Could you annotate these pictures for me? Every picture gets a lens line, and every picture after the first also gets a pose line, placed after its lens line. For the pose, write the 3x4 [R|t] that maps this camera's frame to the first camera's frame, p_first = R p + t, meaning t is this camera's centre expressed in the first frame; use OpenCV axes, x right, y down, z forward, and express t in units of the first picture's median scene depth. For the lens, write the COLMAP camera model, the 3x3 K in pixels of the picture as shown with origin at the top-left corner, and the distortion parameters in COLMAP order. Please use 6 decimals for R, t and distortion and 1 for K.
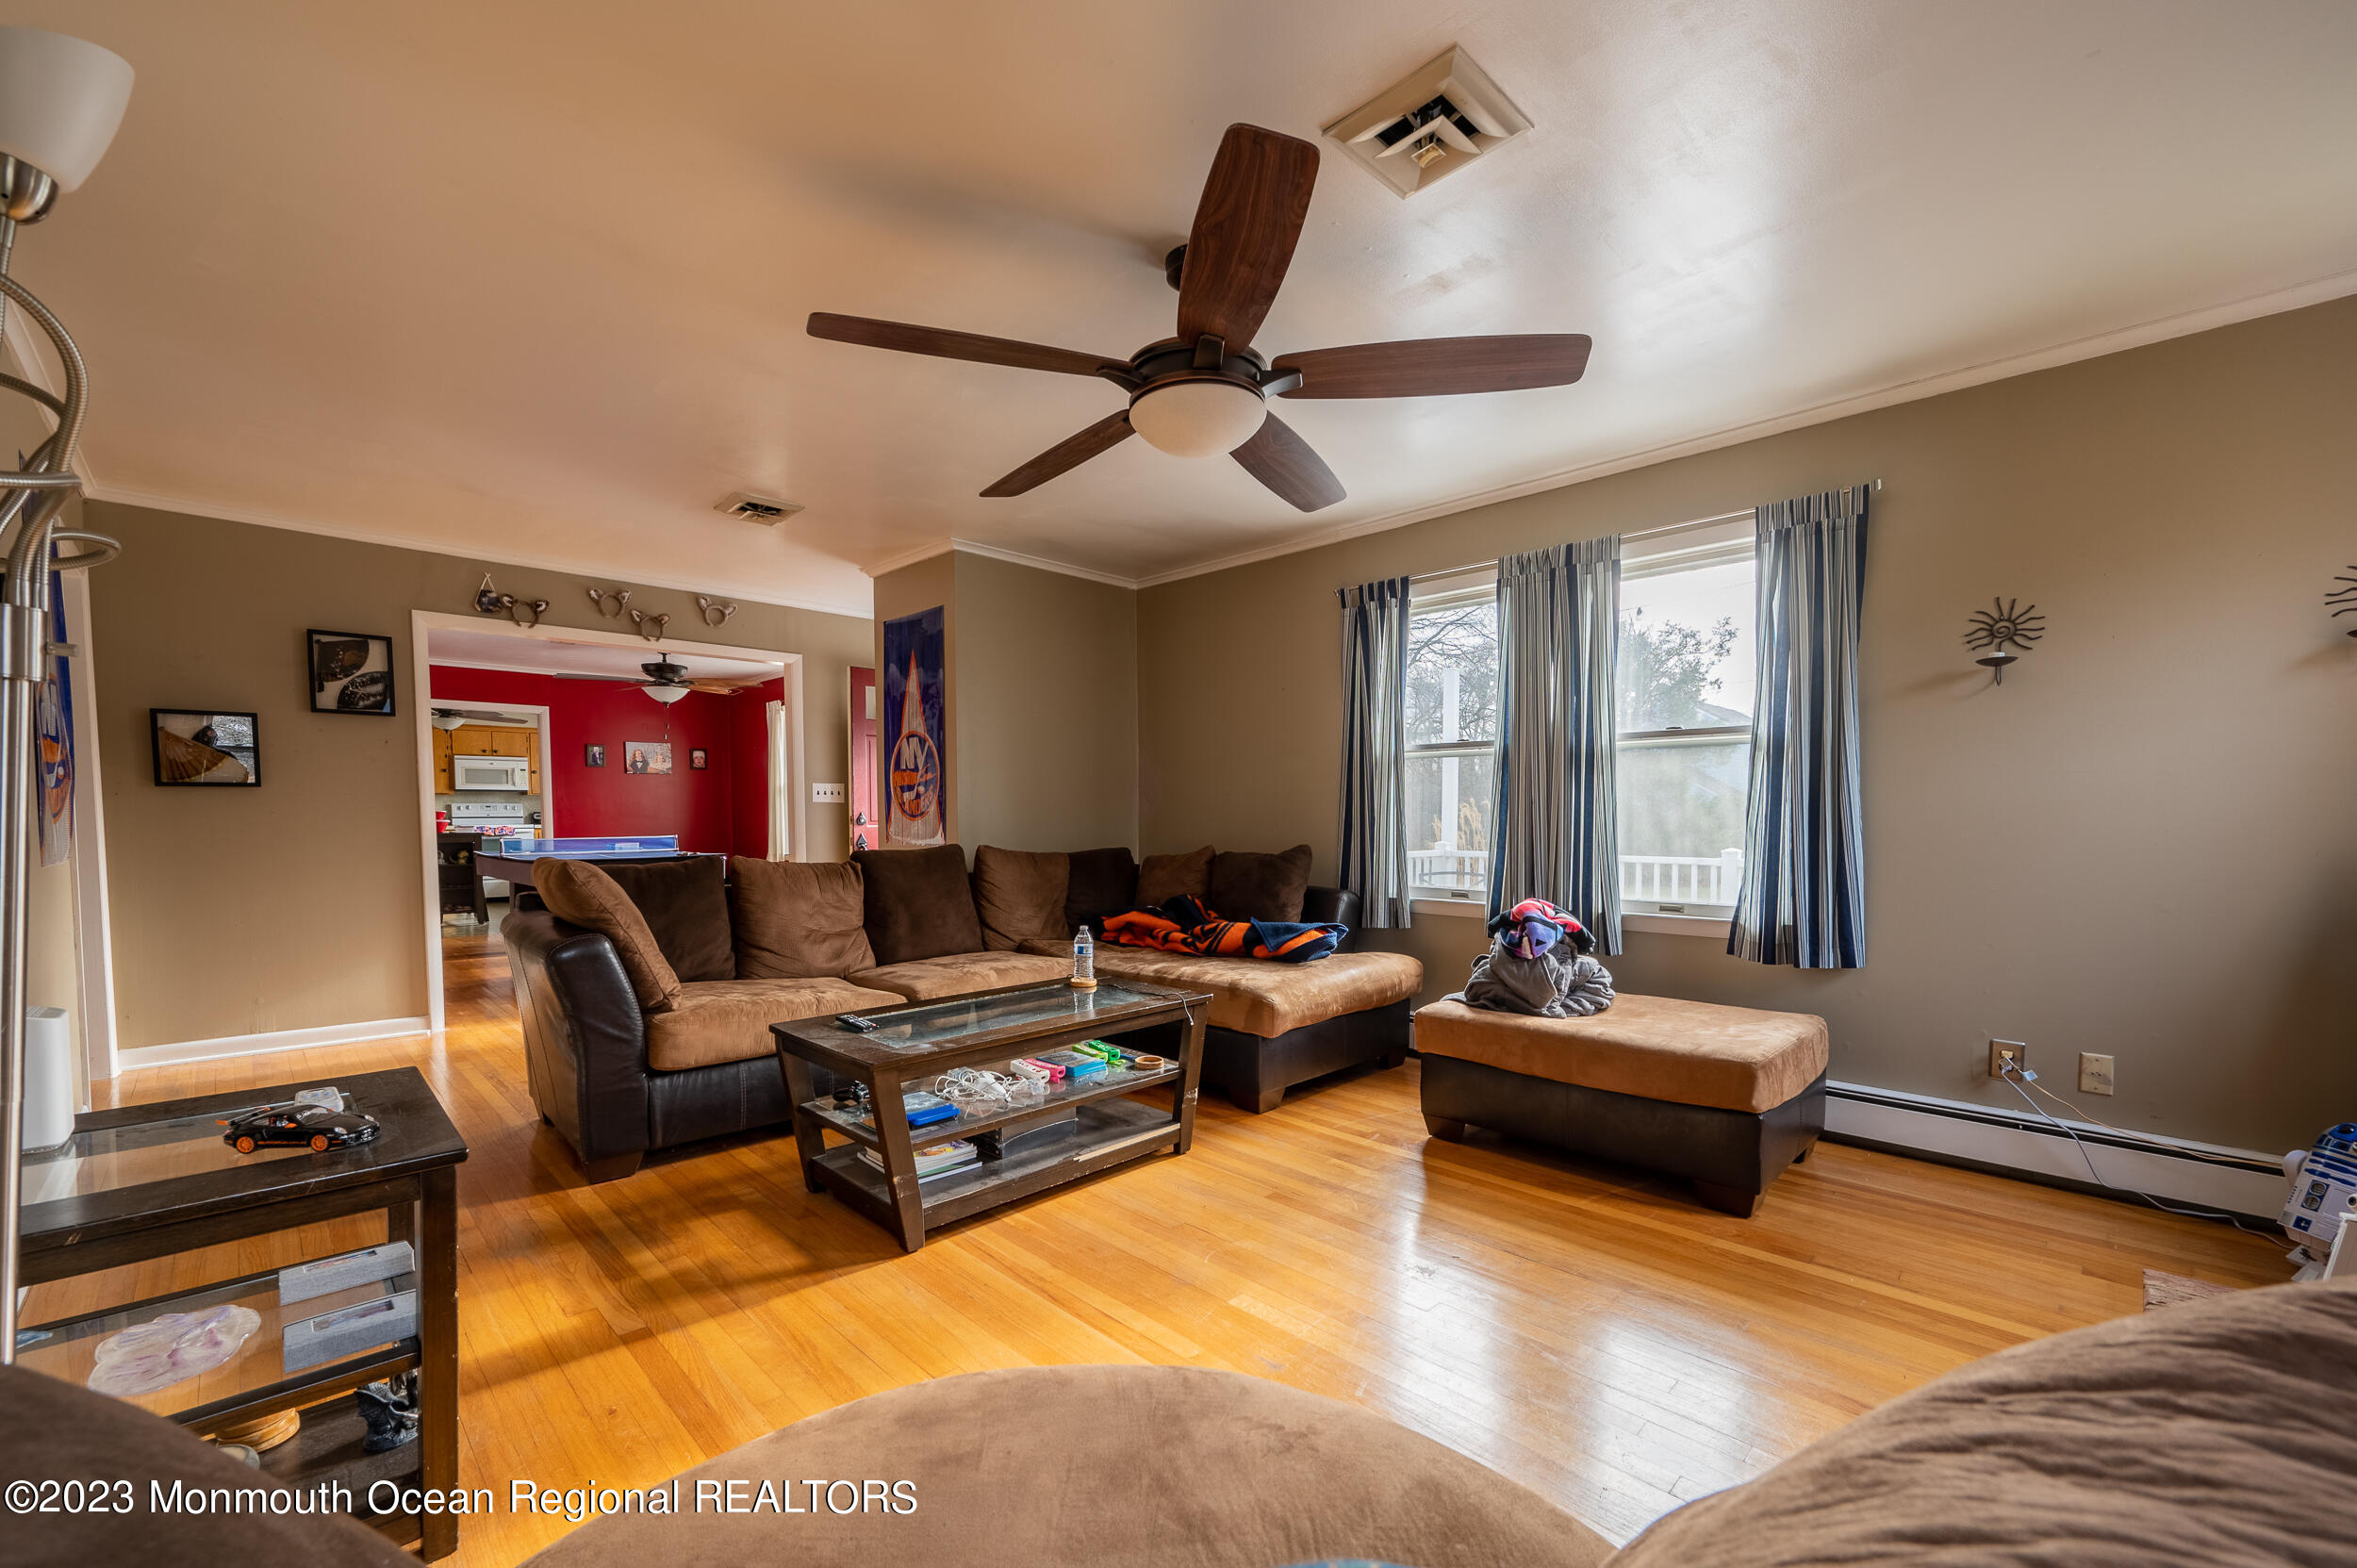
lens RADIAL K [[939.4, 0, 1181.1], [0, 939.4, 862.9], [0, 0, 1]] dist [-0.000895, -0.000075]
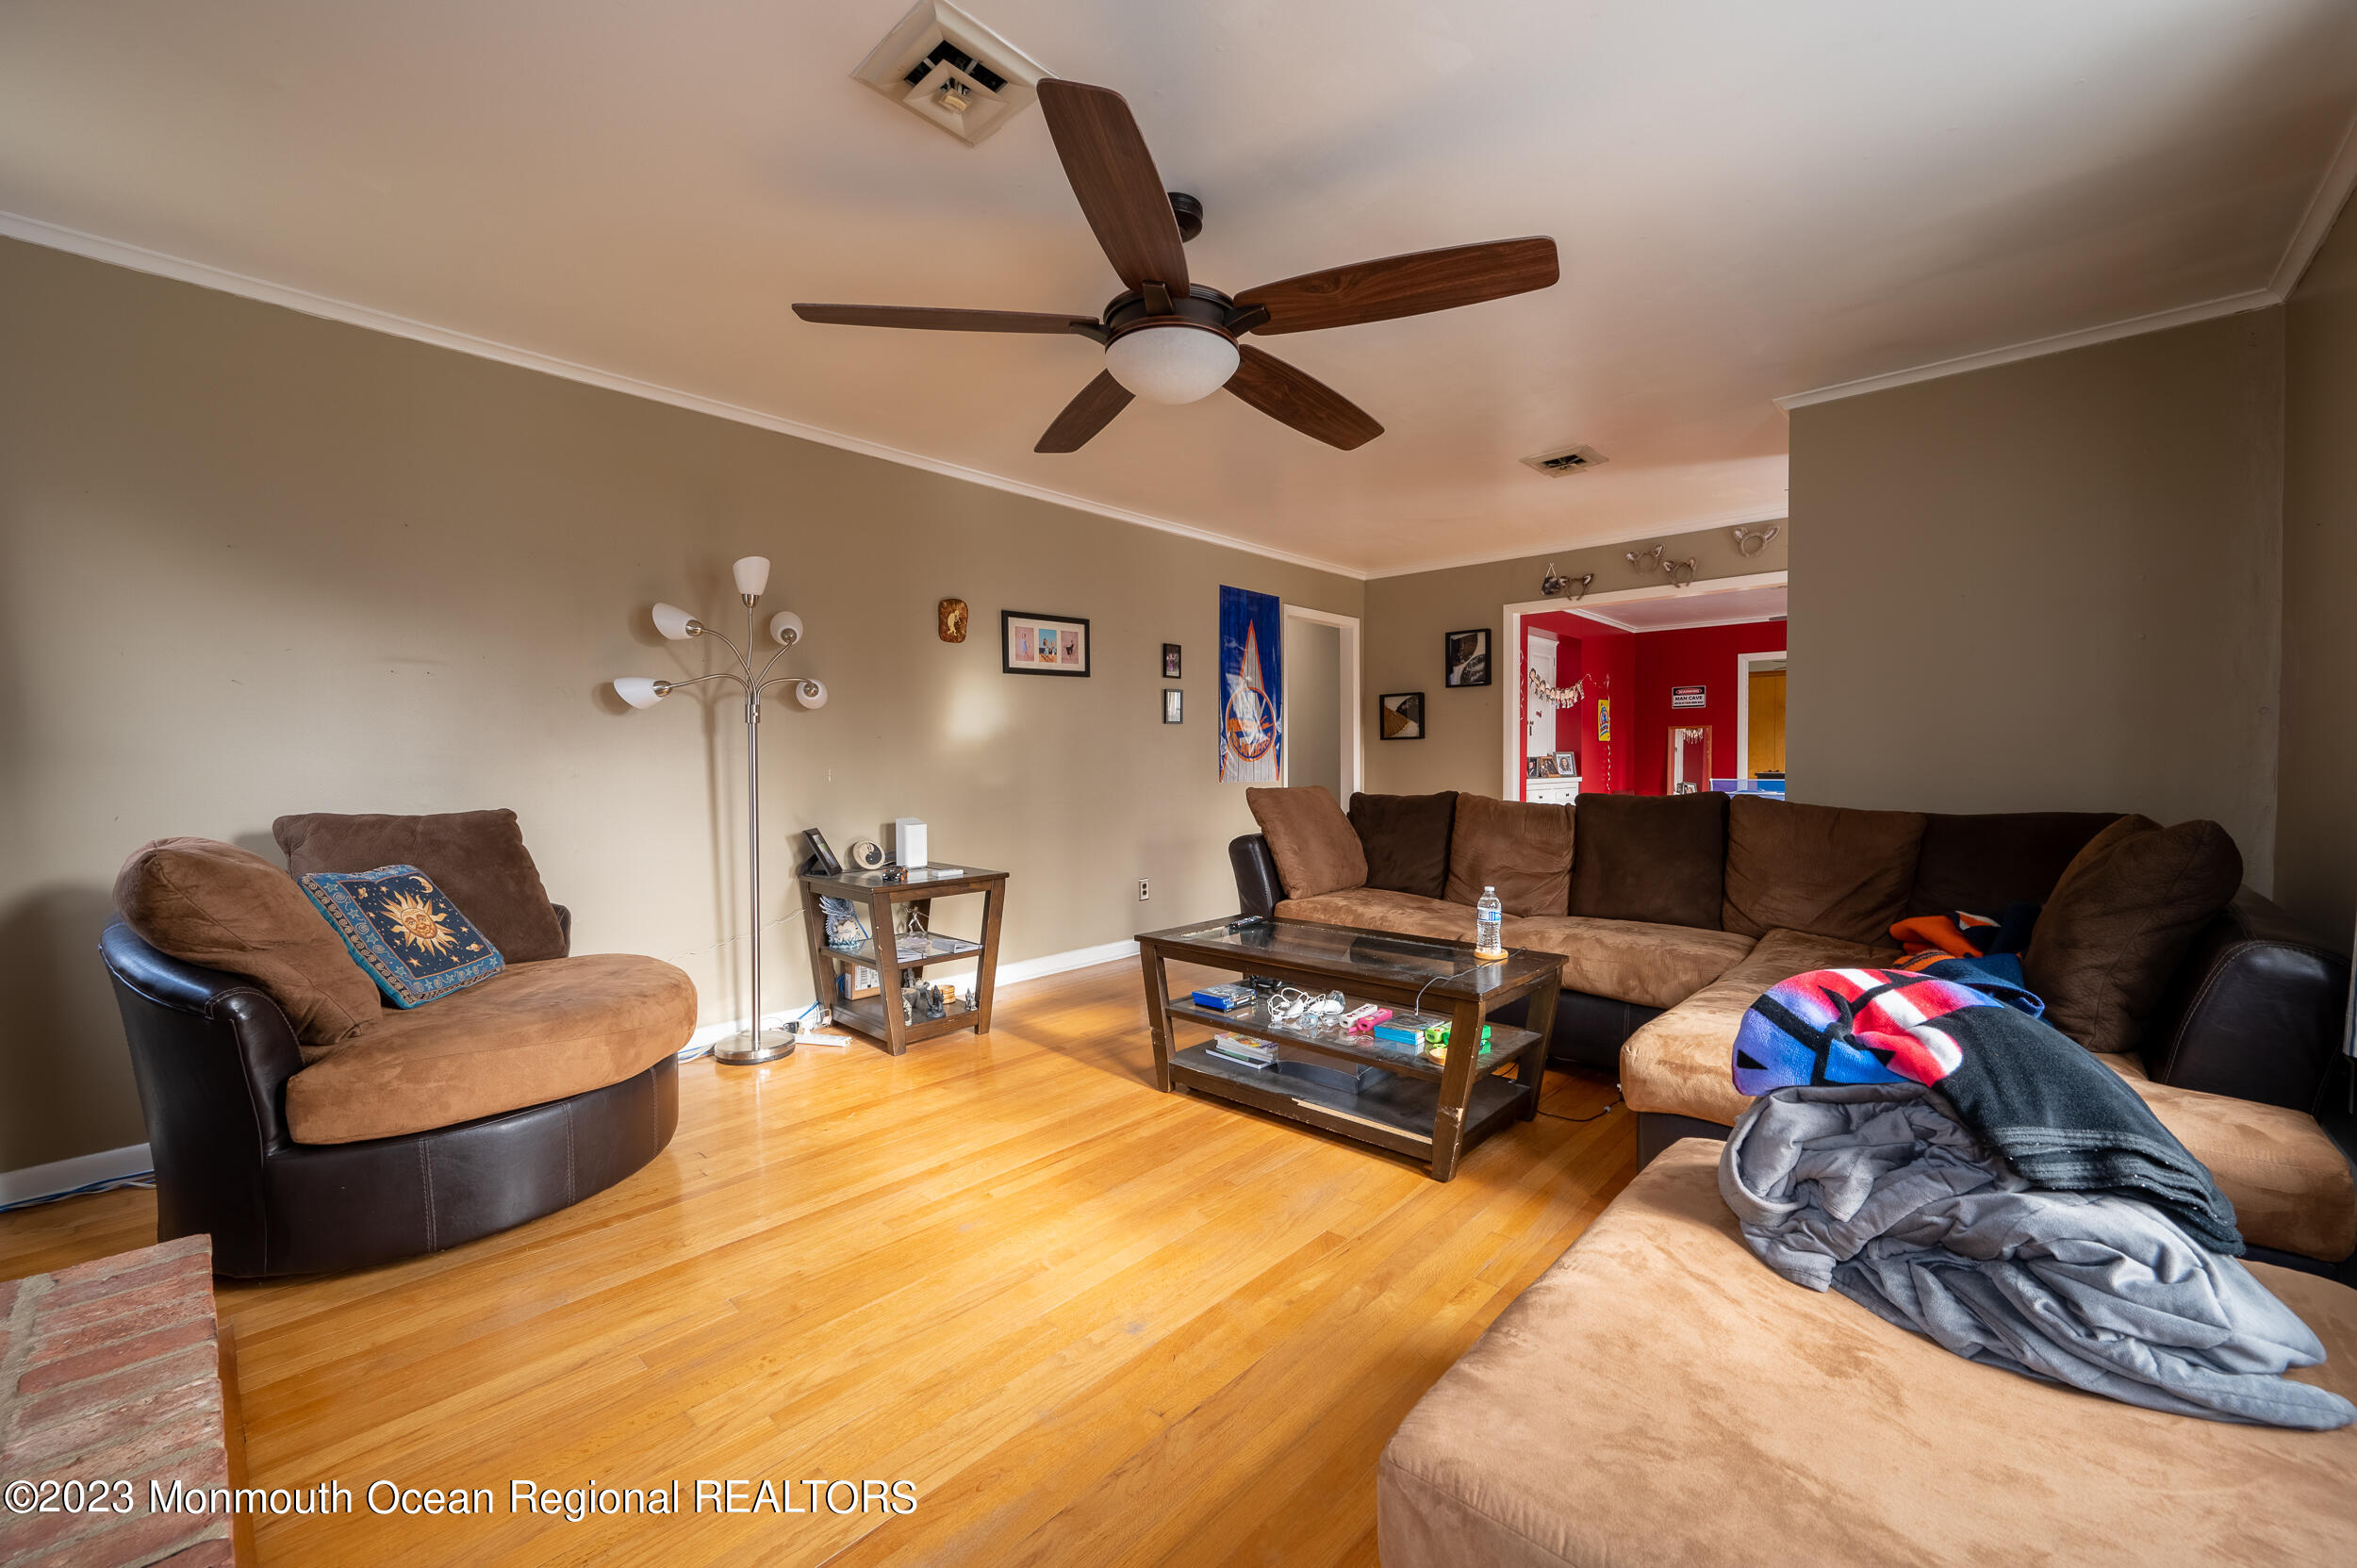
lens RADIAL K [[930.2, 0, 1178.5], [0, 930.2, 784.0], [0, 0, 1]] dist [0.001064, 0.000129]
pose [[0.044214, 0.026987, -0.998658, 0.645331], [-0.046615, 0.998602, 0.024922, -0.029581], [0.997934, 0.045451, 0.045410, 0.611102]]
